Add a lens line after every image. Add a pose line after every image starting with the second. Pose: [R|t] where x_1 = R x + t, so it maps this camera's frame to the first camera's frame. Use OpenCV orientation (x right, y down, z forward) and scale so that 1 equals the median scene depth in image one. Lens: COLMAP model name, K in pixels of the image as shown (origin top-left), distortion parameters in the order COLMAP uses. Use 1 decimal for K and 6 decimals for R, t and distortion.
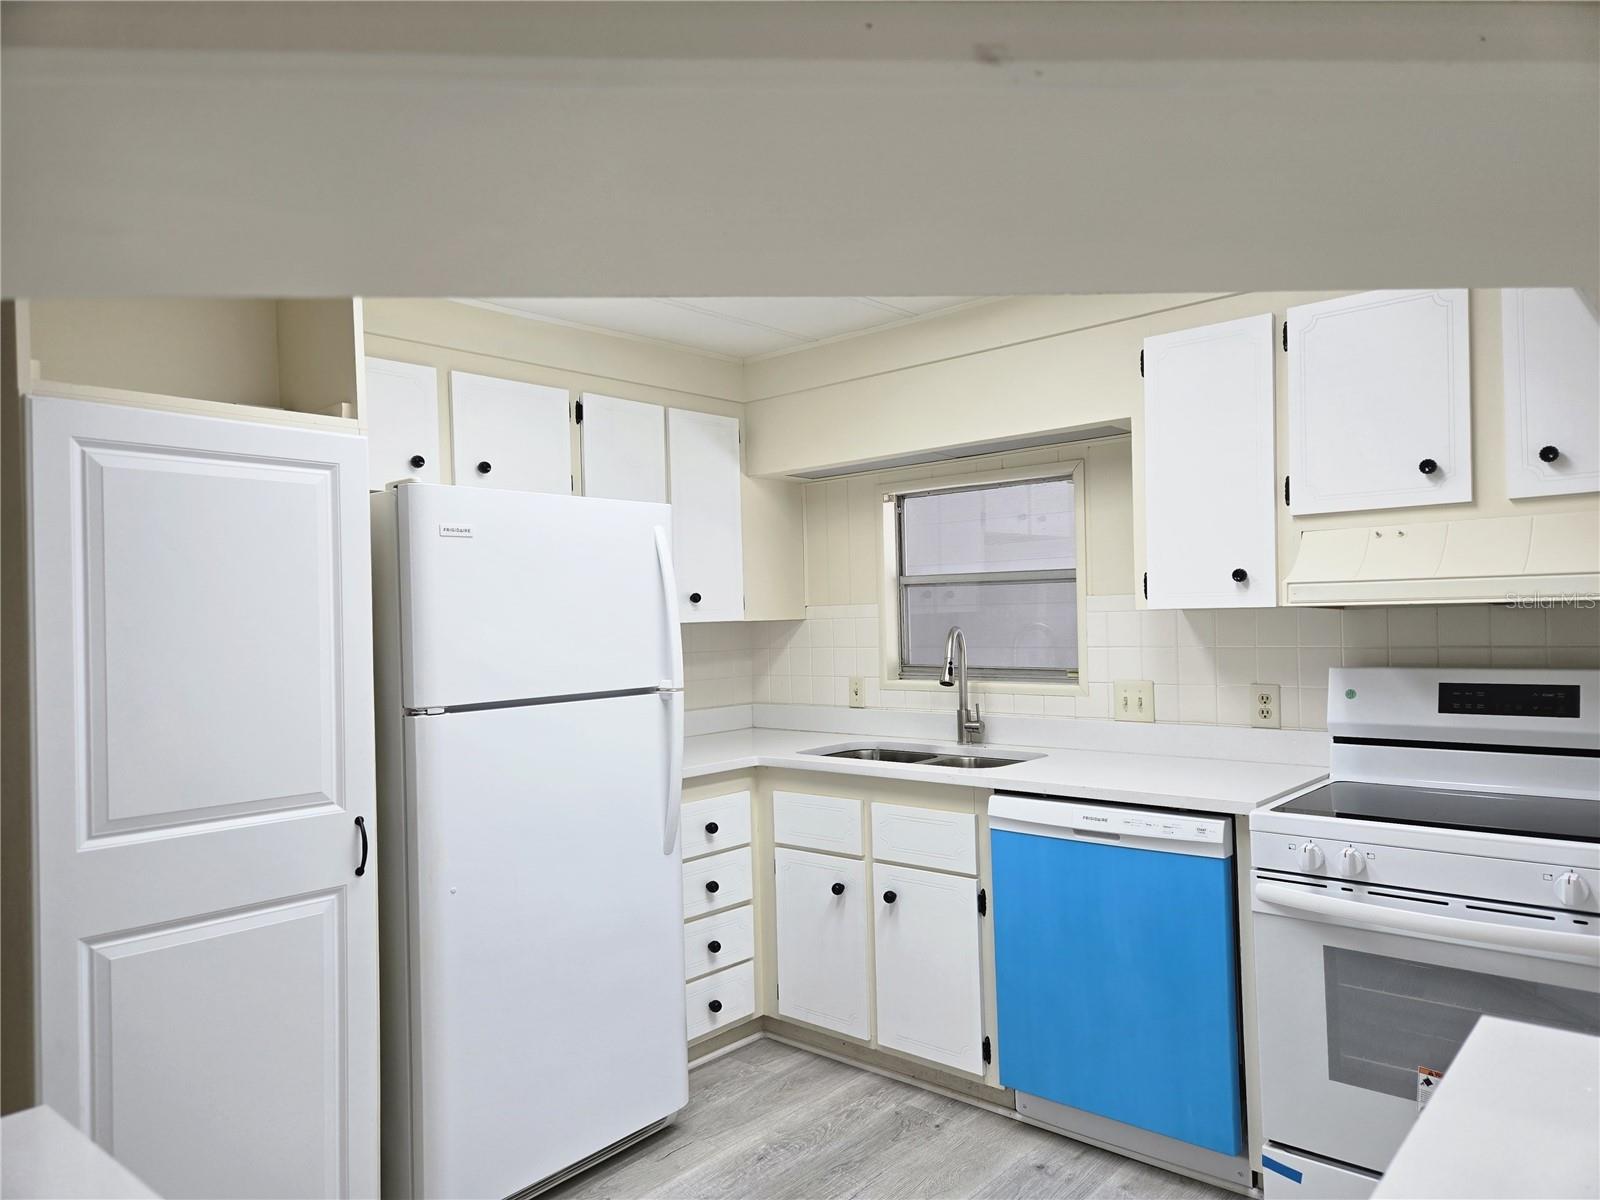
lens RADIAL K [[1068.8, 0, 799.9], [0, 1068.8, 612.1], [0, 0, 1]] dist [0.056659, -0.034868]
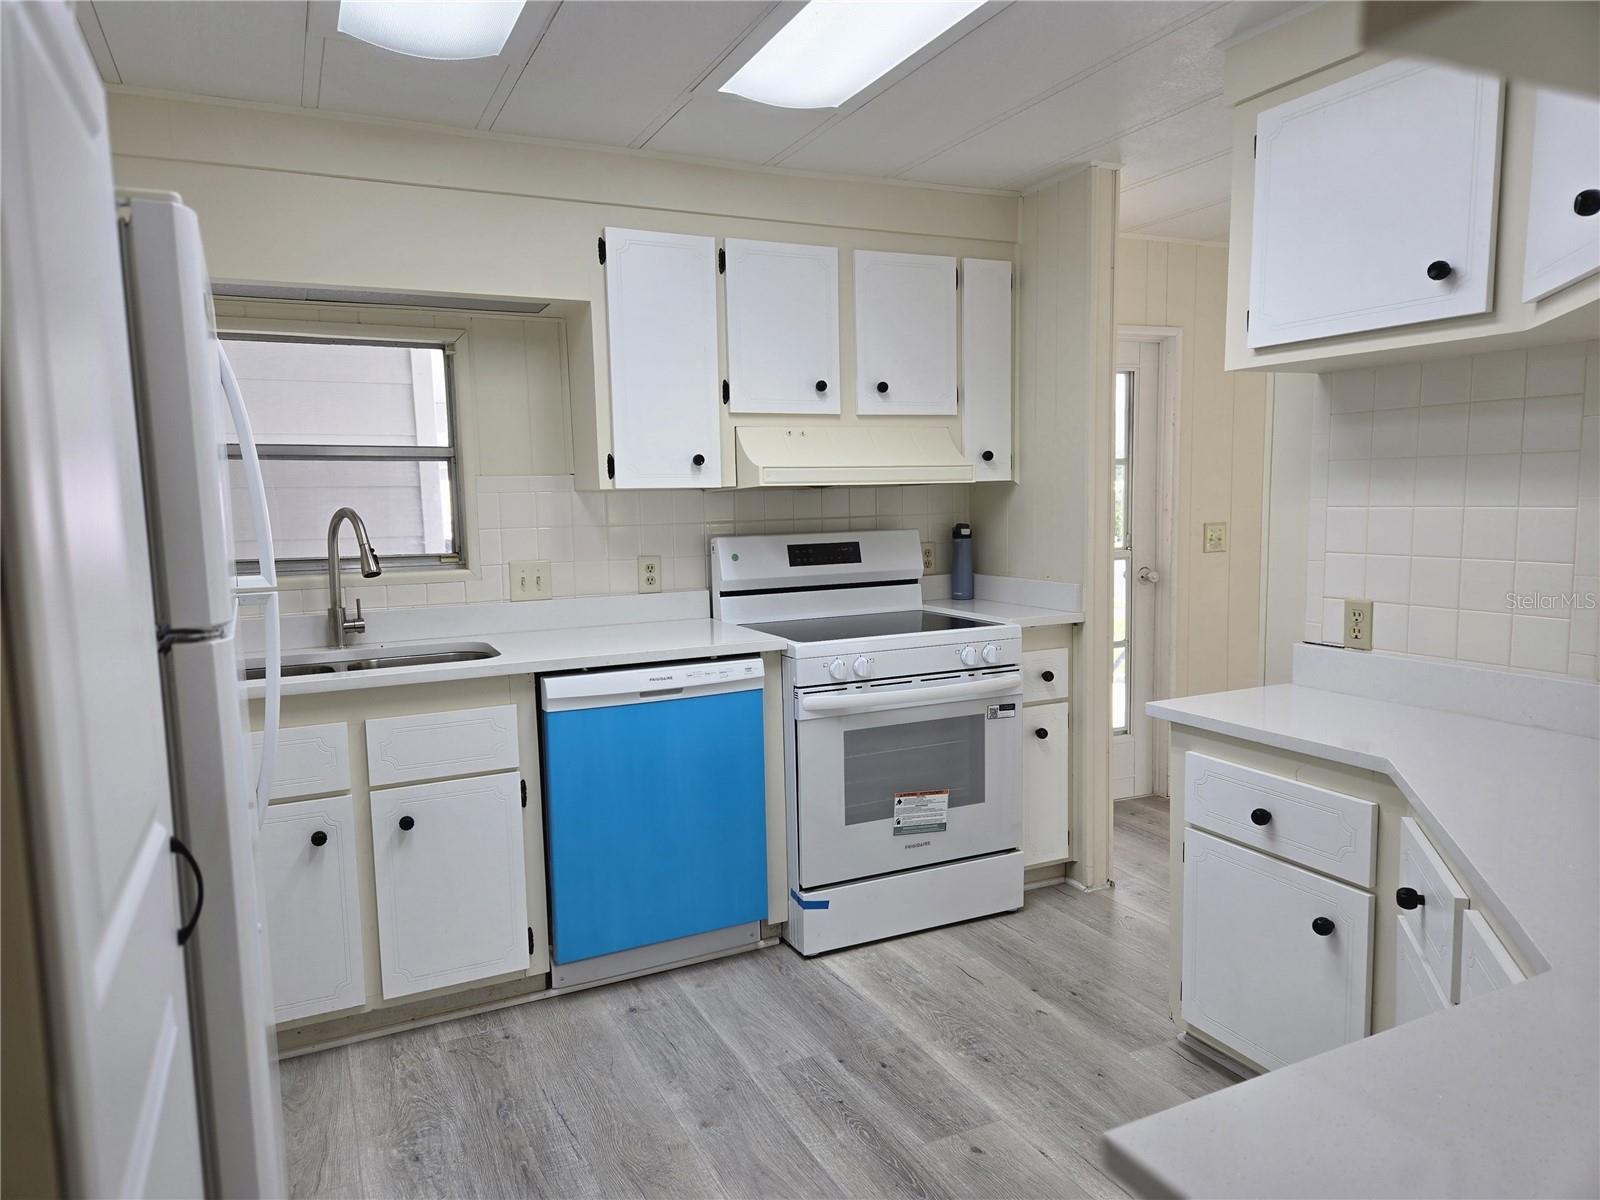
lens RADIAL K [[1068.8, 0, 803.5], [0, 1068.8, 611.5], [0, 0, 1]] dist [0.056659, -0.034868]
pose [[0.387541, -0.081728, 0.918222, -0.630851], [0.007890, 0.996320, 0.085349, 0.031774], [-0.921819, -0.025831, 0.386760, 0.429786]]
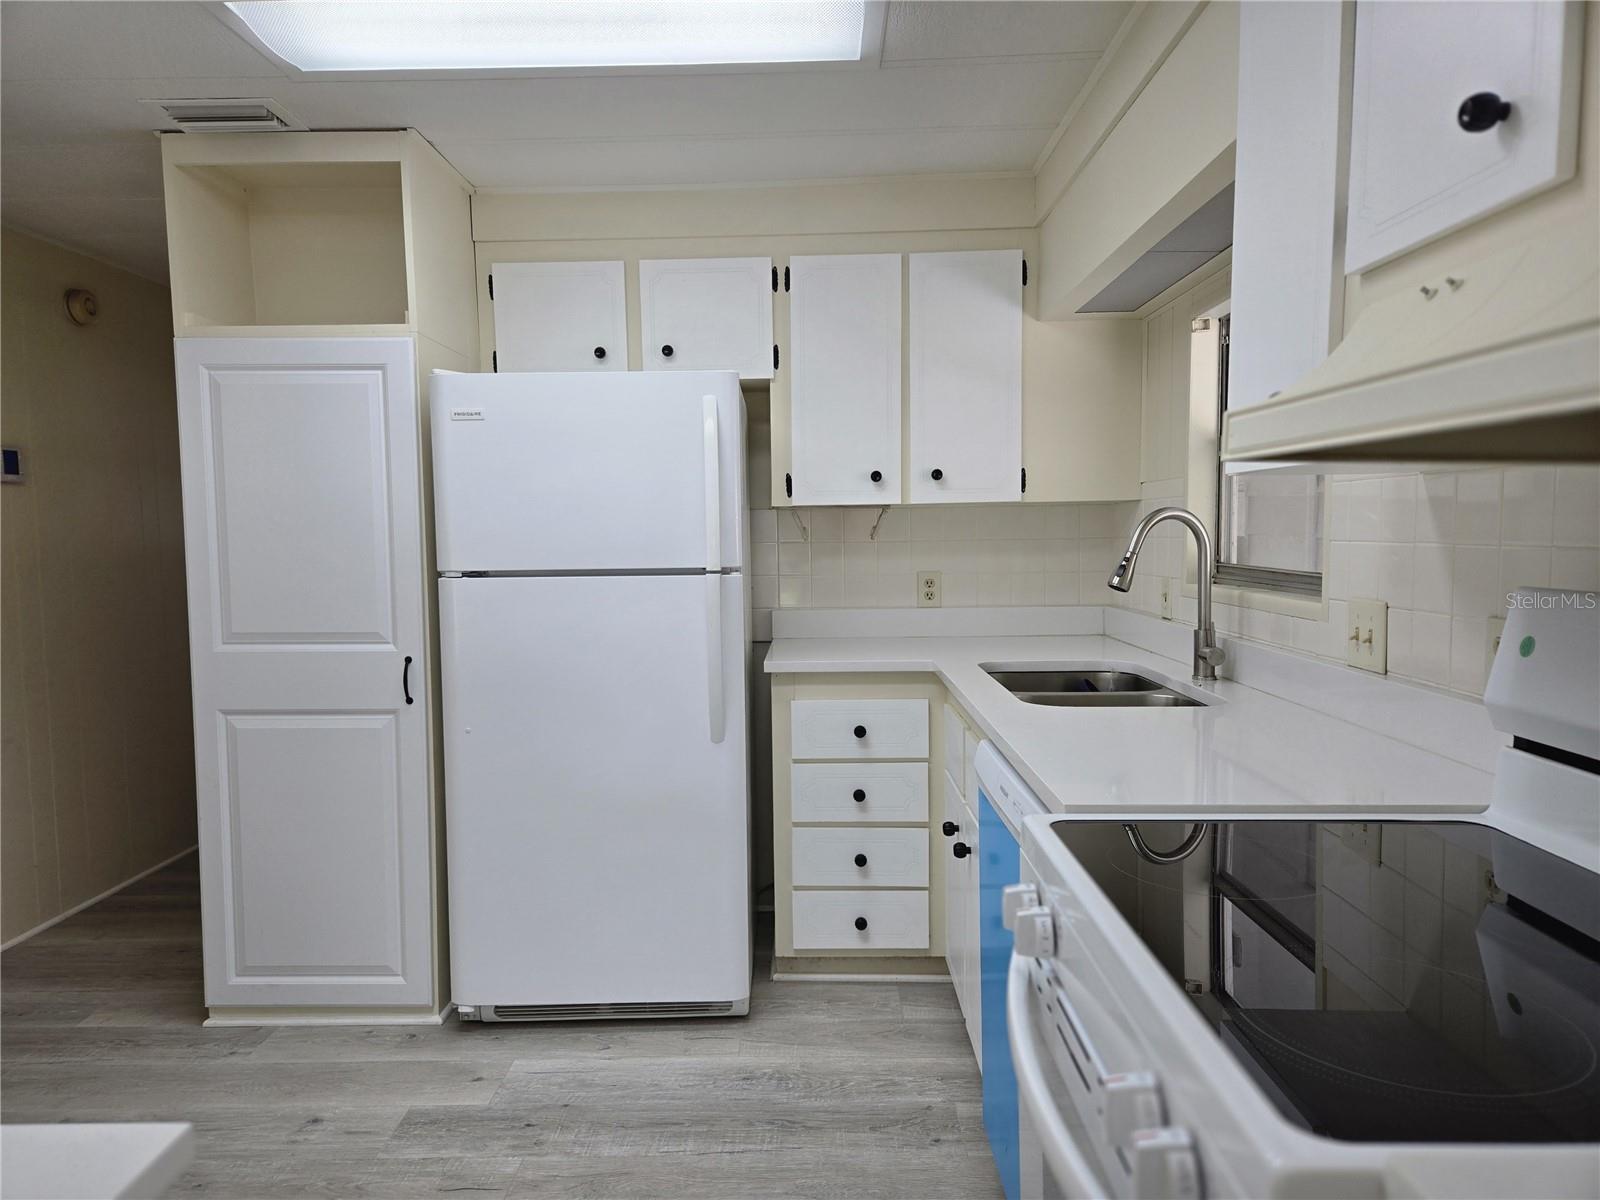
lens RADIAL K [[1068.8, 0, 788.7], [0, 1068.8, 610.8], [0, 0, 1]] dist [0.056659, -0.034868]
pose [[0.643084, 0.076186, -0.761997, 0.657944], [-0.000227, 0.995058, 0.099296, 0.013820], [0.765796, -0.063682, 0.639923, 0.458454]]
